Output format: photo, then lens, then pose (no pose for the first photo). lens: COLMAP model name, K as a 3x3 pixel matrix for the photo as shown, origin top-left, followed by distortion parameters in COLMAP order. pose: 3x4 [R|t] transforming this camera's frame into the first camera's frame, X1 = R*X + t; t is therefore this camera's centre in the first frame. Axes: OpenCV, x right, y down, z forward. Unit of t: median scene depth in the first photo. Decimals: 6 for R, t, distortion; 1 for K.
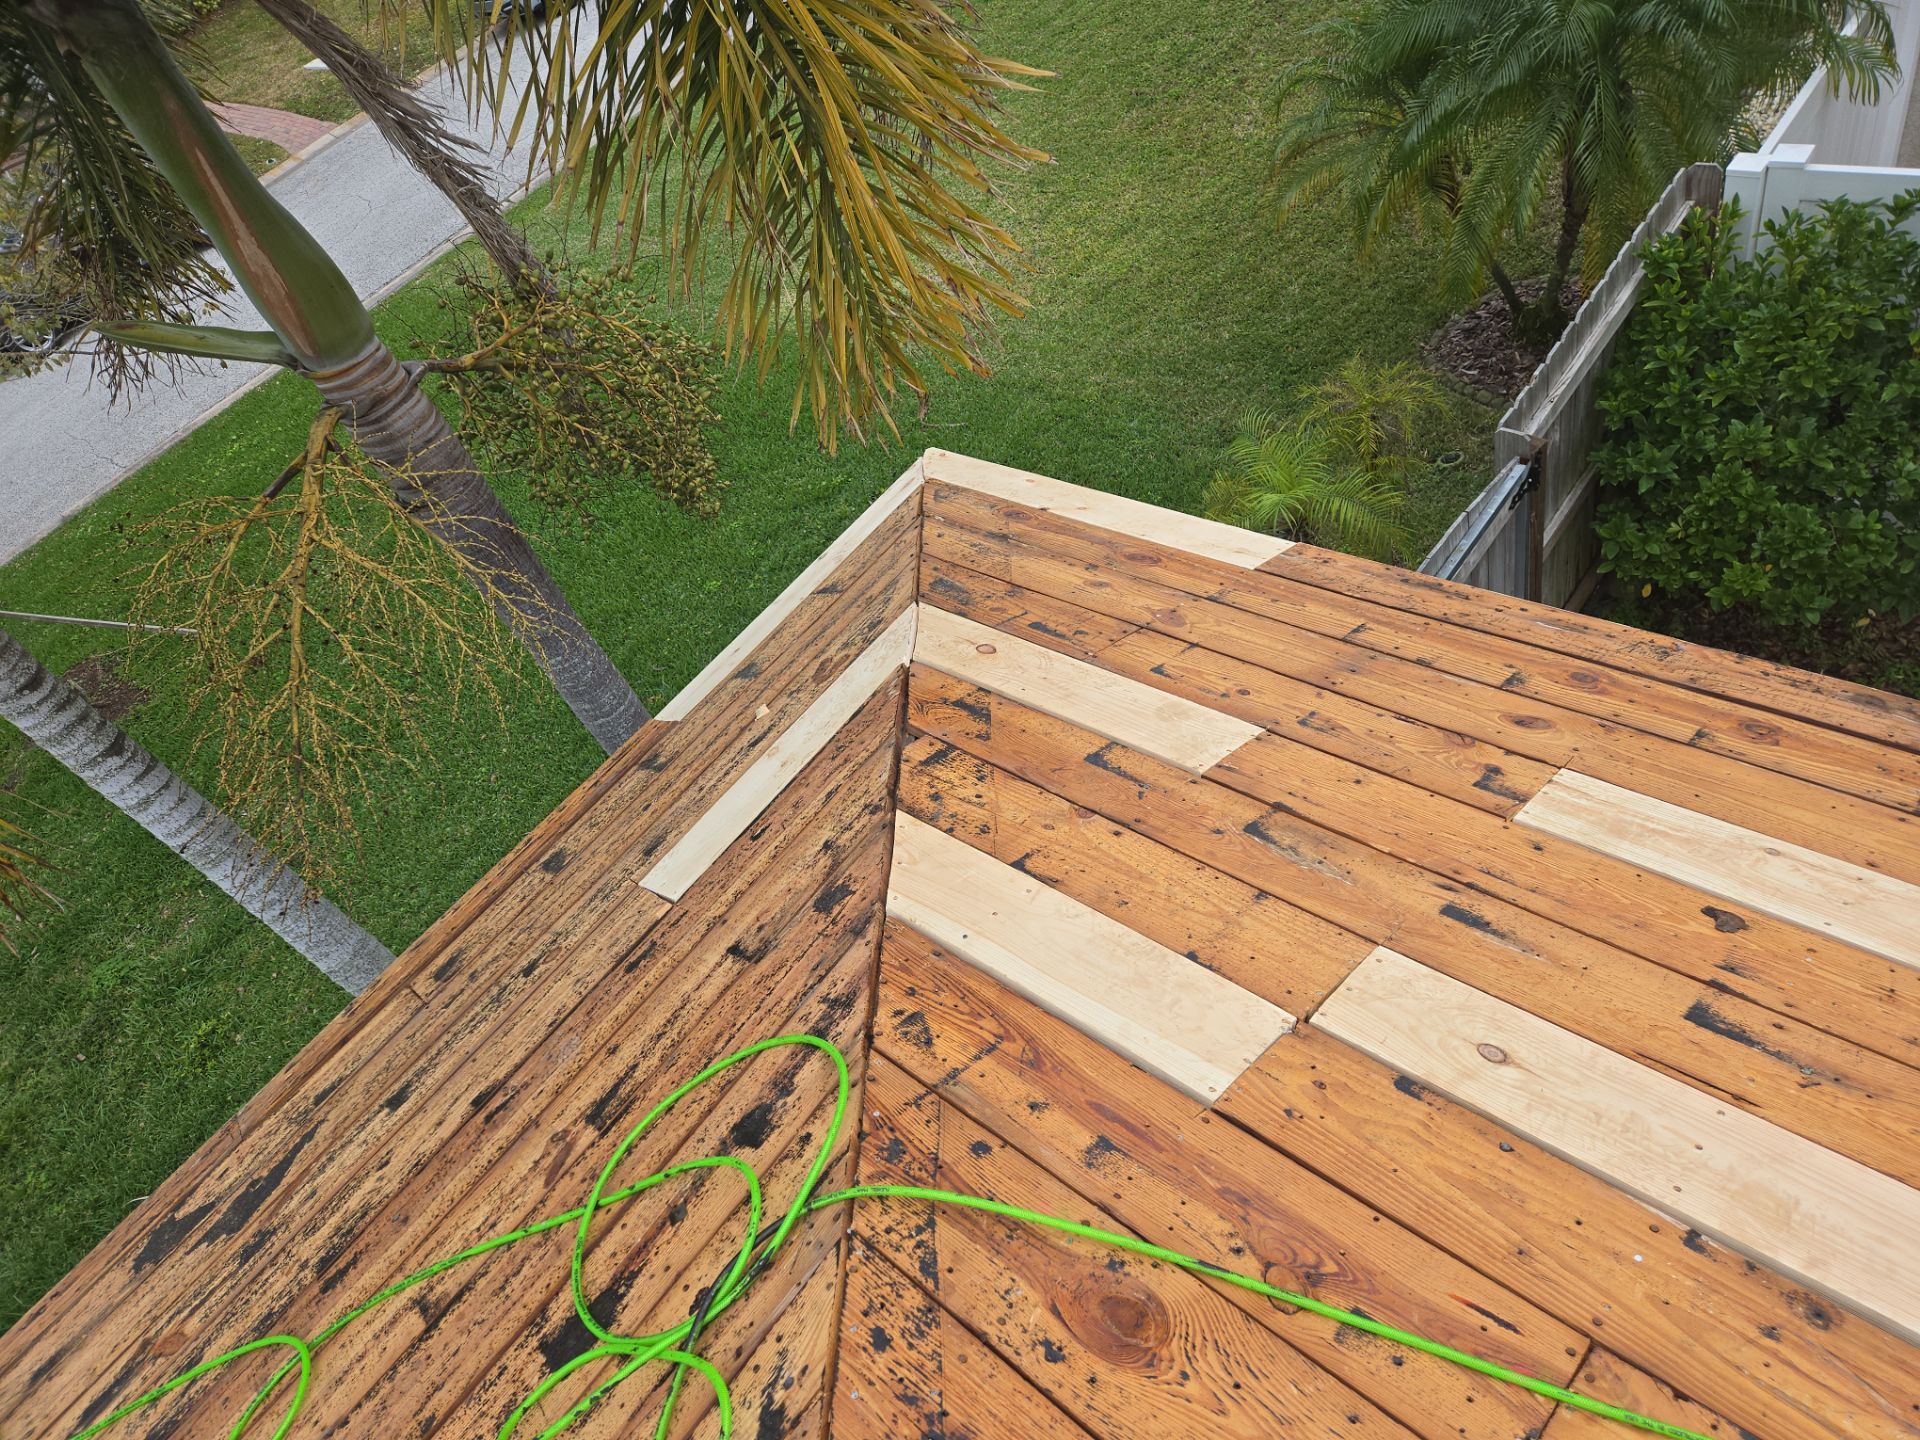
lens RADIAL K [[1283.1, 0, 943.8], [0, 1283.1, 727.5], [0, 0, 1]] dist [0.083044, -0.070192]
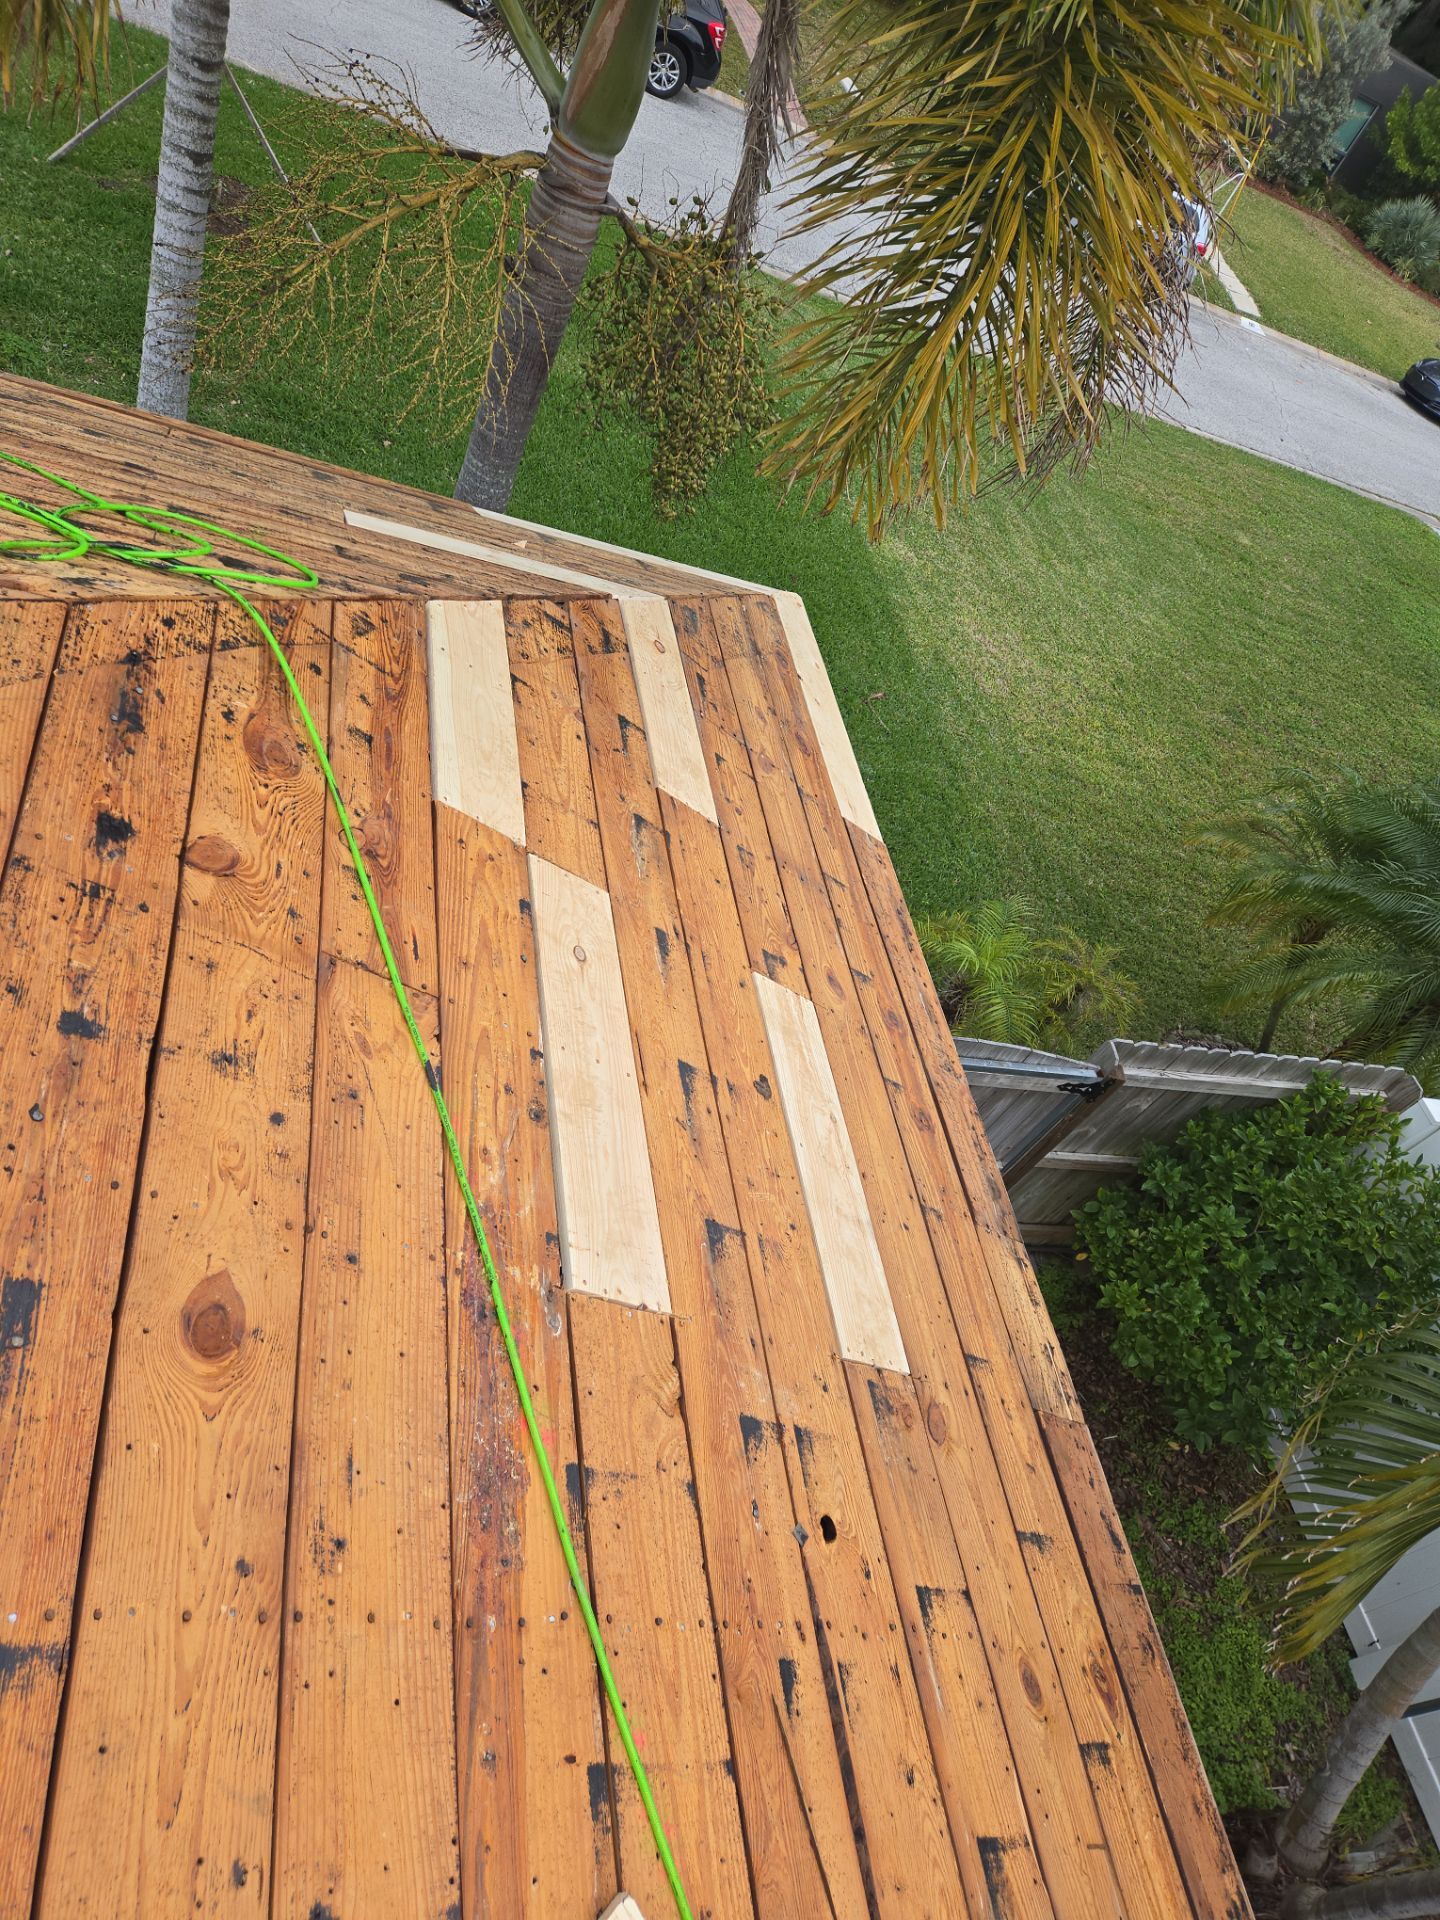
lens RADIAL K [[1283.1, 0, 704.4], [0, 1283.1, 950.9], [0, 0, 1]] dist [0.083044, -0.070192]
pose [[0.564868, 0.825170, -0.004383, 0.334742], [-0.824831, 0.564465, -0.032144, 0.120419], [-0.024050, 0.021773, 0.999474, -0.274762]]
